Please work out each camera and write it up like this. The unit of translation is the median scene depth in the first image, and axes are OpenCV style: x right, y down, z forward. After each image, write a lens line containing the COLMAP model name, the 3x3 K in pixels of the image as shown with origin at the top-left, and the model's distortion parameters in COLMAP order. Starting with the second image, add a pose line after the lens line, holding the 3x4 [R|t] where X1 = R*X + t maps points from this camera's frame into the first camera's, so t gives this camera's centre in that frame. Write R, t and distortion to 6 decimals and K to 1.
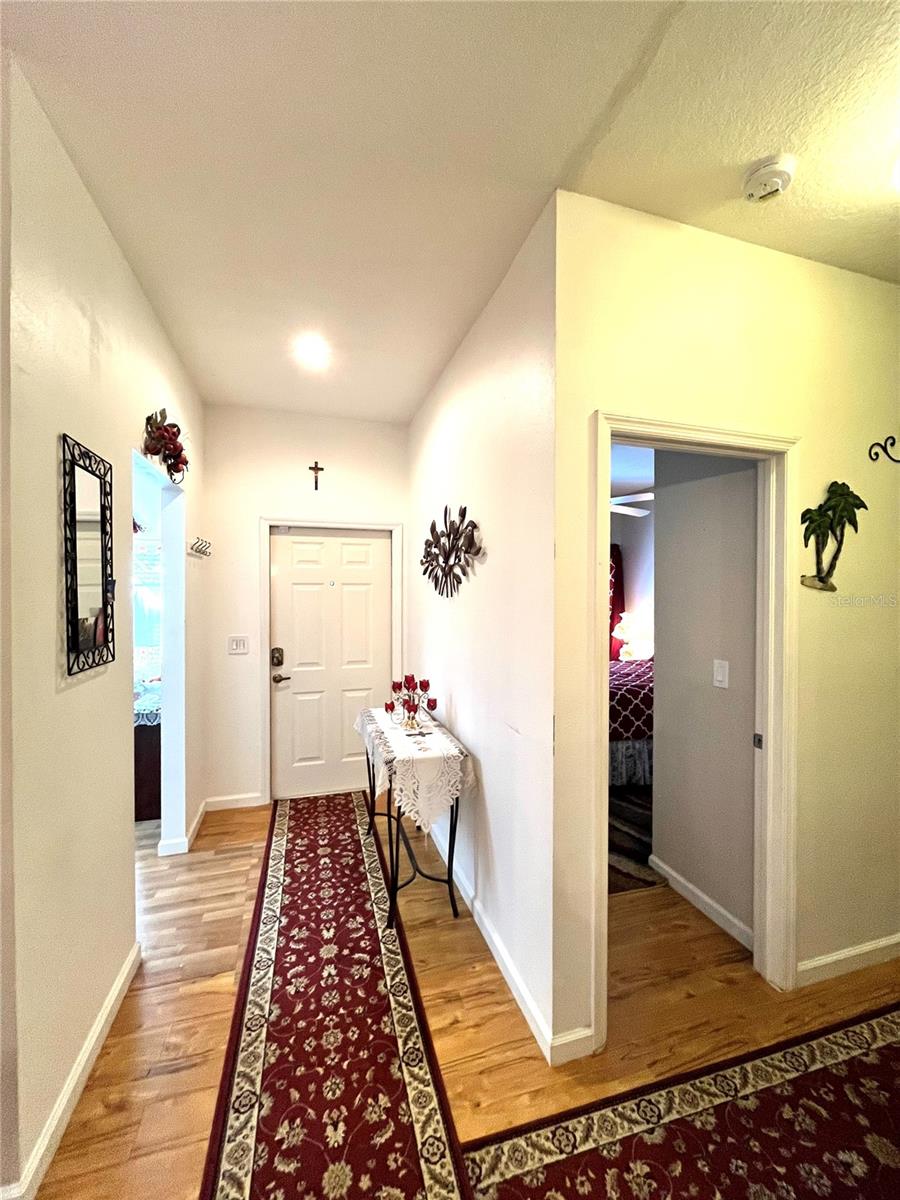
lens RADIAL K [[491.0, 0, 450.7], [0, 491.0, 595.2], [0, 0, 1]] dist [-0.003022, -0.000087]
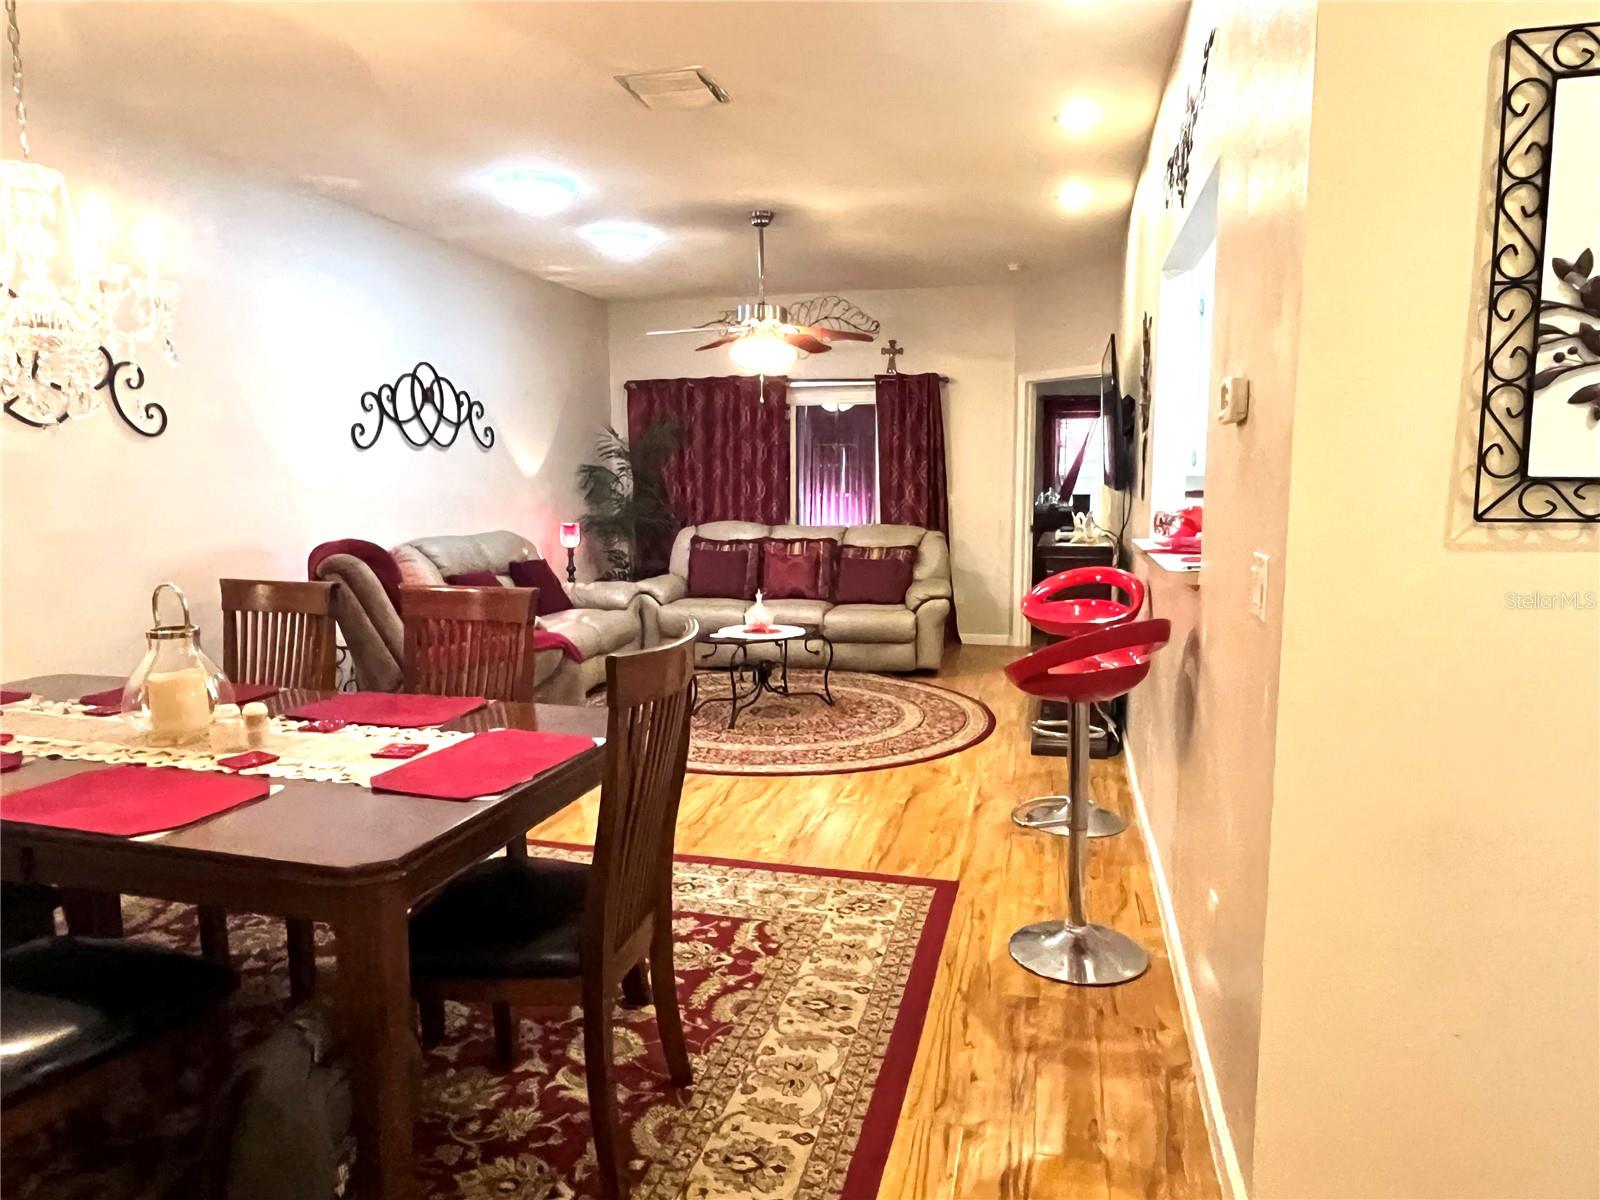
lens RADIAL K [[1014.1, 0, 798.7], [0, 1014.1, 604.2], [0, 0, 1]] dist [-0.006629, 0.003361]
pose [[-0.522628, 0.103000, -0.846316, 0.335082], [-0.004420, 0.992335, 0.123500, 0.080146], [0.852549, 0.068285, -0.518167, 0.618311]]
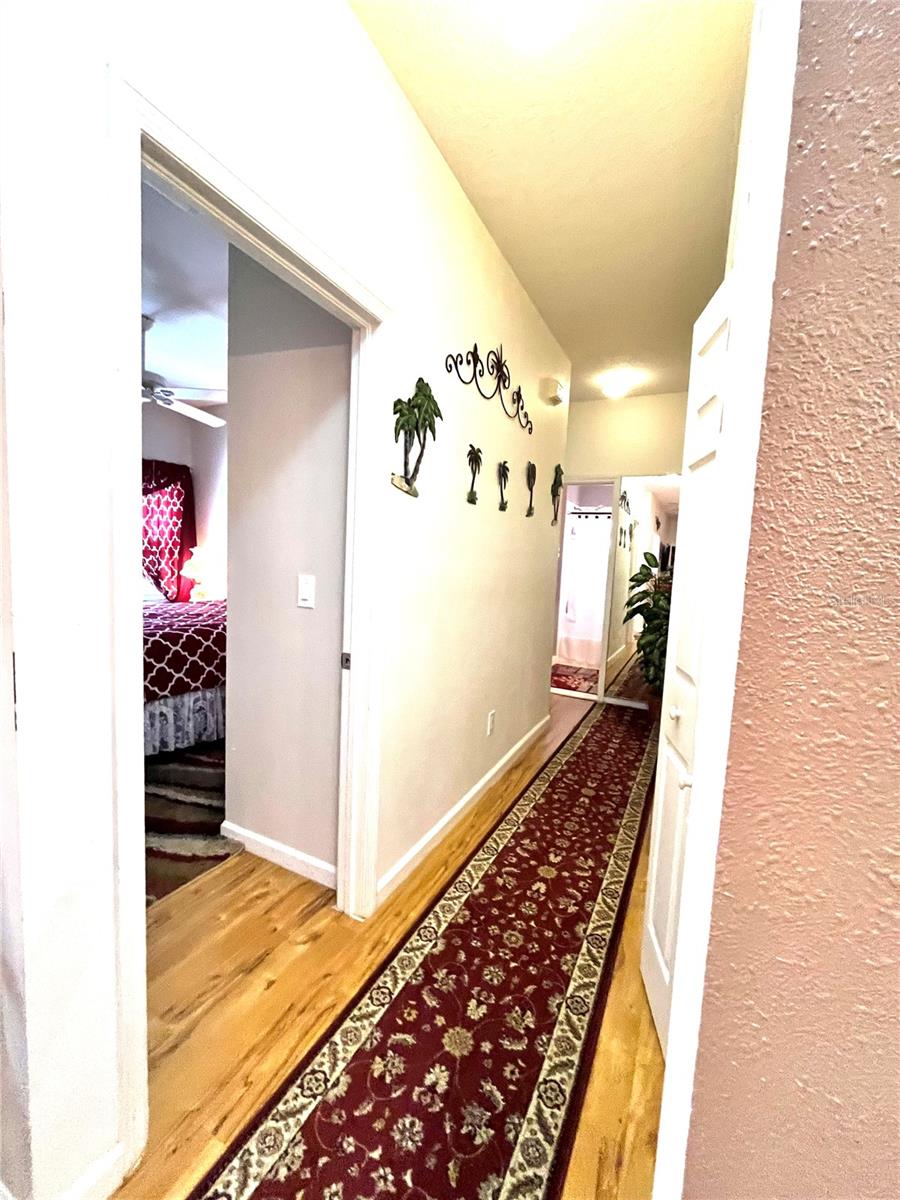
lens RADIAL K [[491.0, 0, 452.5], [0, 491.0, 597.2], [0, 0, 1]] dist [-0.003022, -0.000087]
pose [[0.688705, -0.034066, 0.724241, 0.114425], [-0.038021, 0.995824, 0.082996, 0.093748], [-0.724045, -0.084697, 0.684533, 0.244952]]
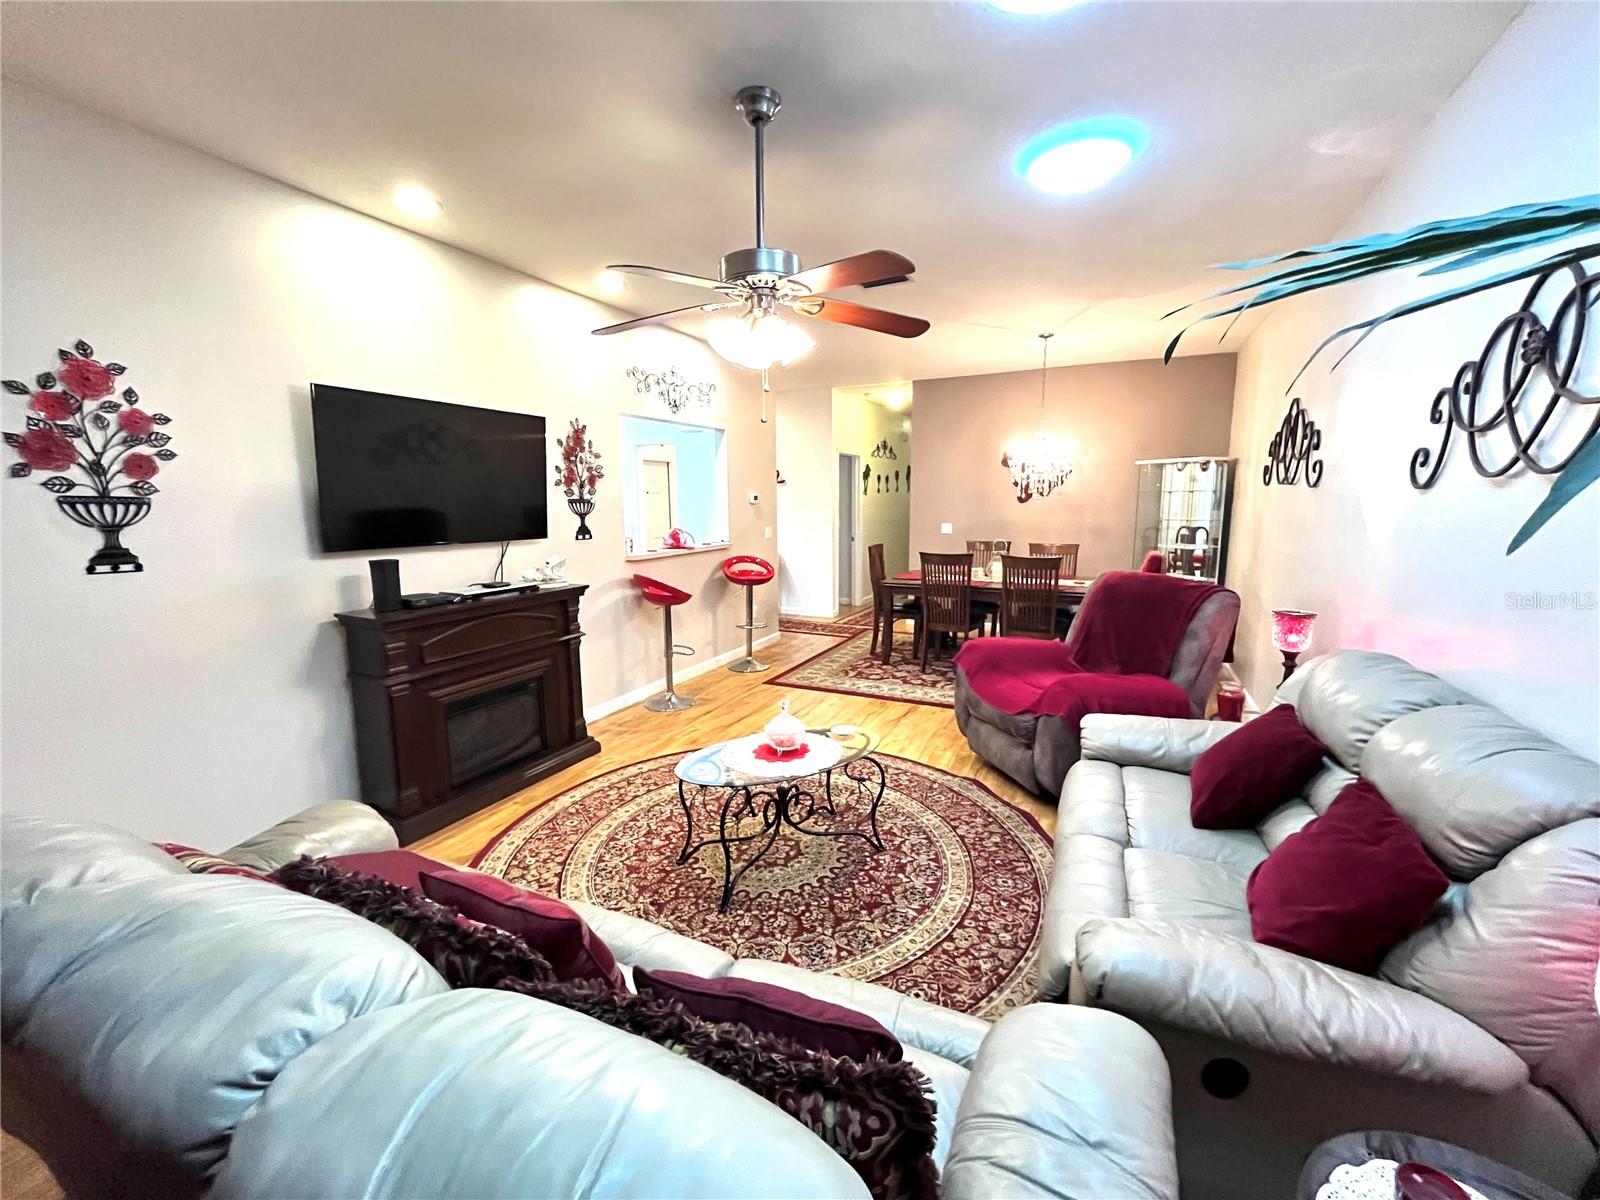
lens RADIAL K [[654.7, 0, 792.1], [0, 654.7, 604.4], [0, 0, 1]] dist [-0.003022, -0.000087]
pose [[0.687184, -0.125150, 0.715622, -2.739368], [0.015472, 0.987348, 0.157813, 0.011089], [-0.726318, -0.097375, 0.680426, -1.696258]]
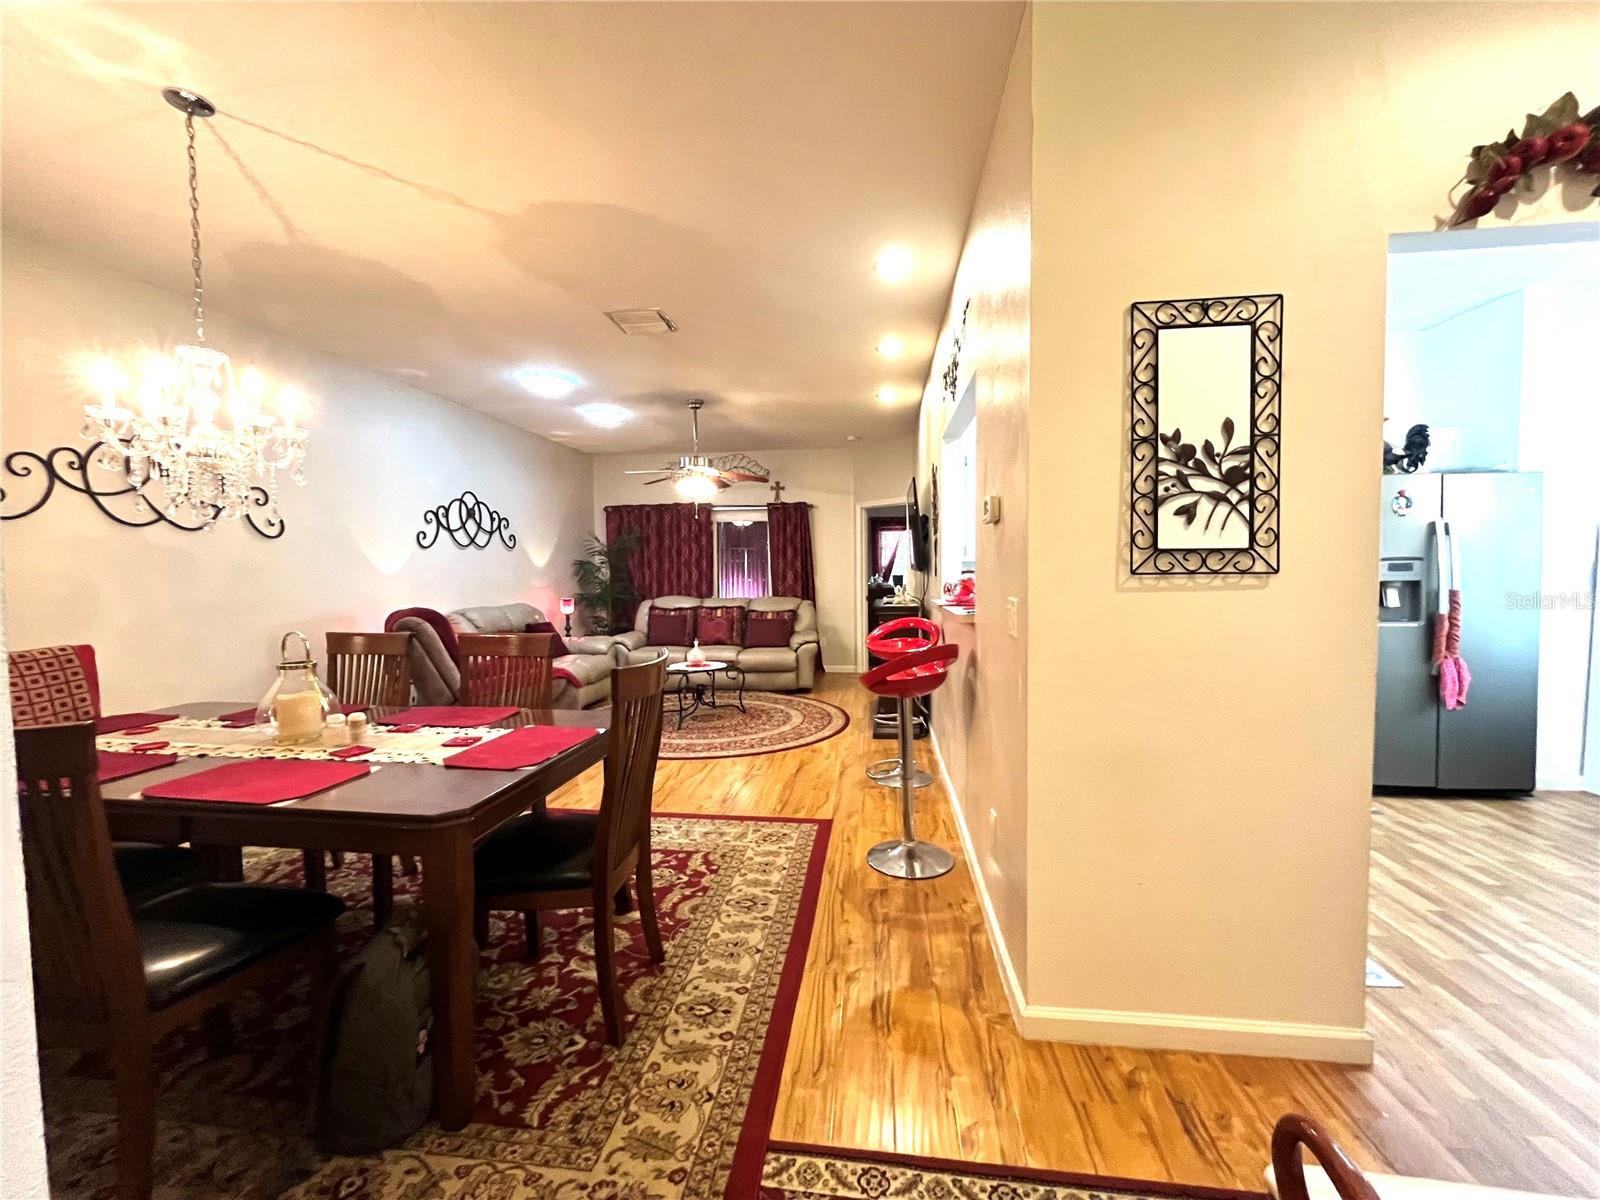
lens RADIAL K [[654.7, 0, 799.7], [0, 654.7, 599.0], [0, 0, 1]] dist [-0.003022, -0.000087]
pose [[-0.408610, 0.038963, -0.911877, 0.369105], [0.002406, 0.999131, 0.041613, 0.103326], [0.912706, 0.014809, -0.408348, 0.608565]]
